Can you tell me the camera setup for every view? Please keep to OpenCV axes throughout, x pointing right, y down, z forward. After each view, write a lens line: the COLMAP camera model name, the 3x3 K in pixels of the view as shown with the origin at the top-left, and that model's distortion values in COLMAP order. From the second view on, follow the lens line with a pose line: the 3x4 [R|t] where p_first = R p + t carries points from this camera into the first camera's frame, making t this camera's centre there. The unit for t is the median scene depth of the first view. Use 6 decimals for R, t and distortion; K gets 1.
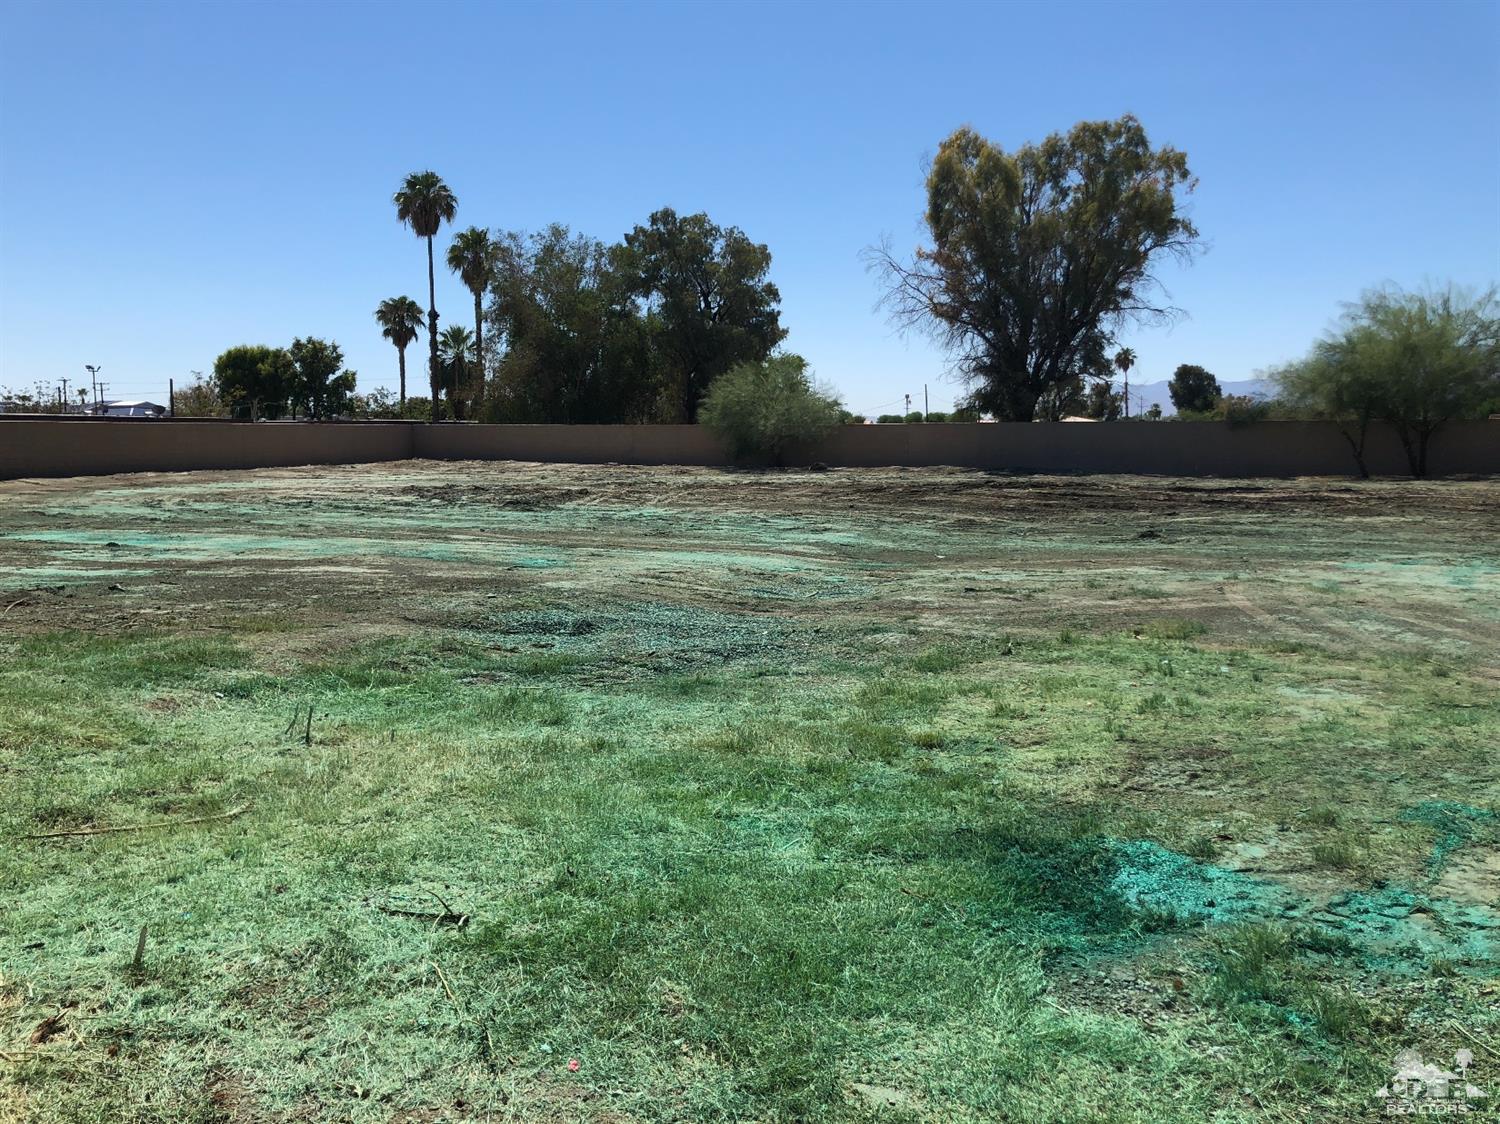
lens RADIAL K [[1236.1, 0, 749.7], [0, 1236.1, 545.4], [0, 0, 1]] dist [0.040638, -0.046268]
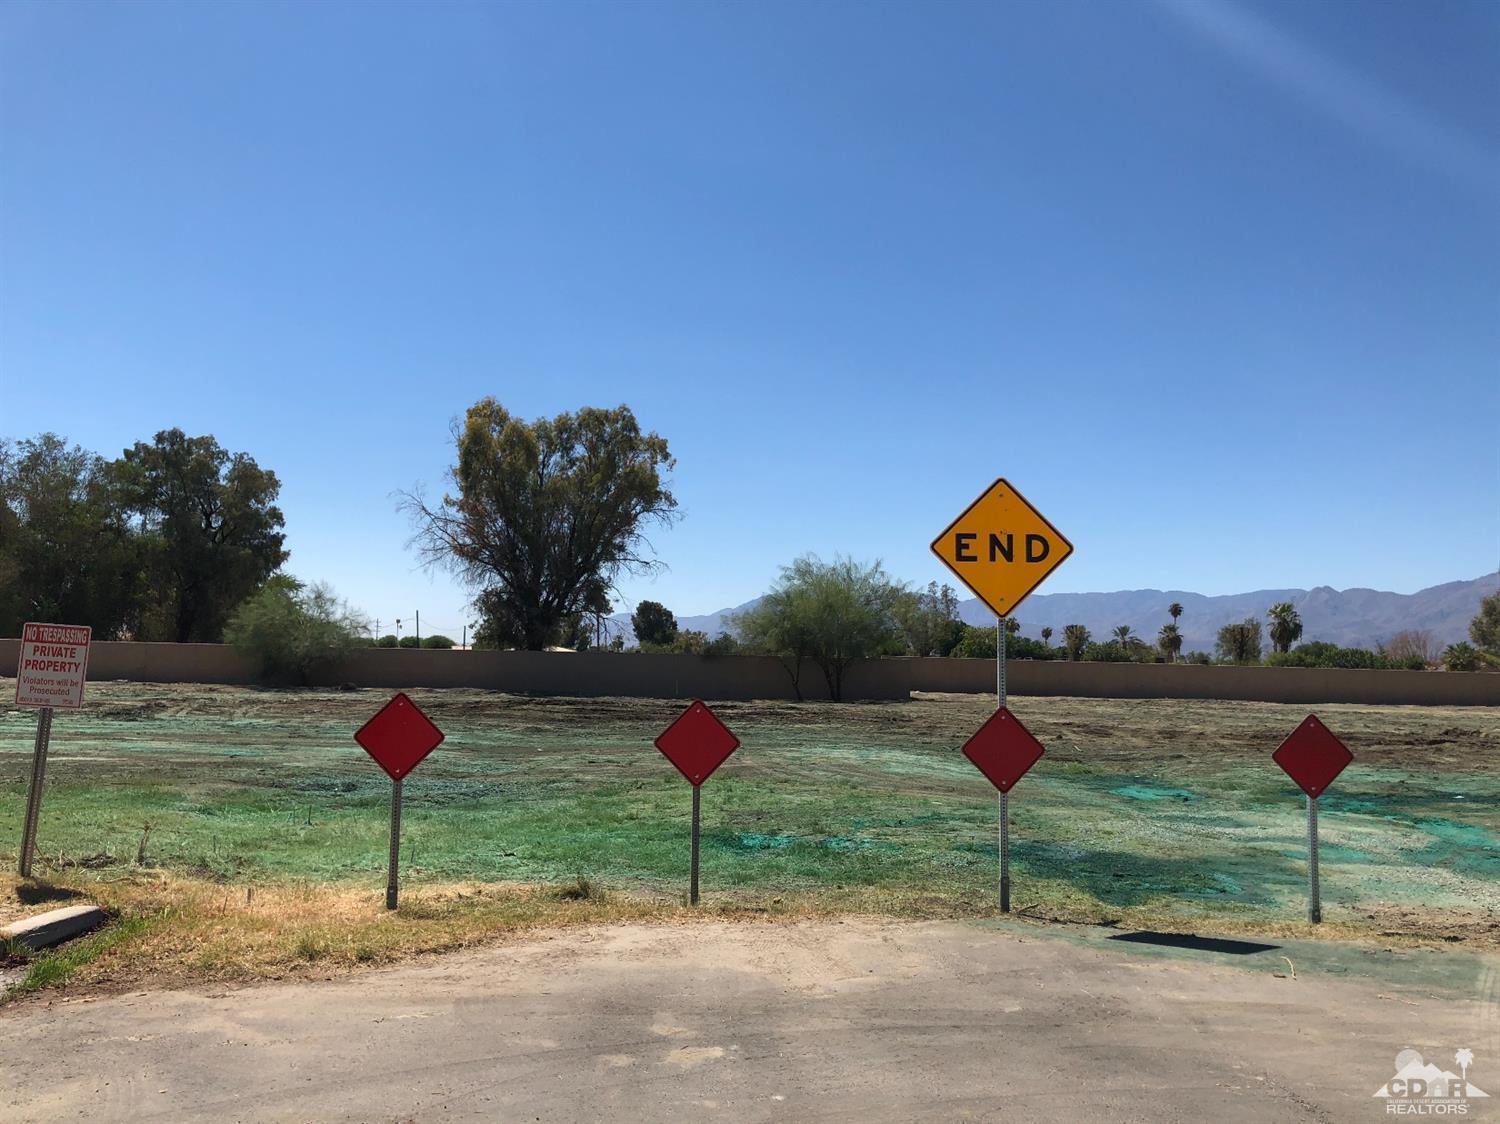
lens RADIAL K [[1236.1, 0, 754.2], [0, 1236.1, 569.2], [0, 0, 1]] dist [0.040638, -0.046268]
pose [[0.909596, 0.055108, 0.411823, -0.072140], [0.012364, 0.987136, -0.159403, 0.011792], [-0.415310, 0.150084, 0.897214, -0.129474]]
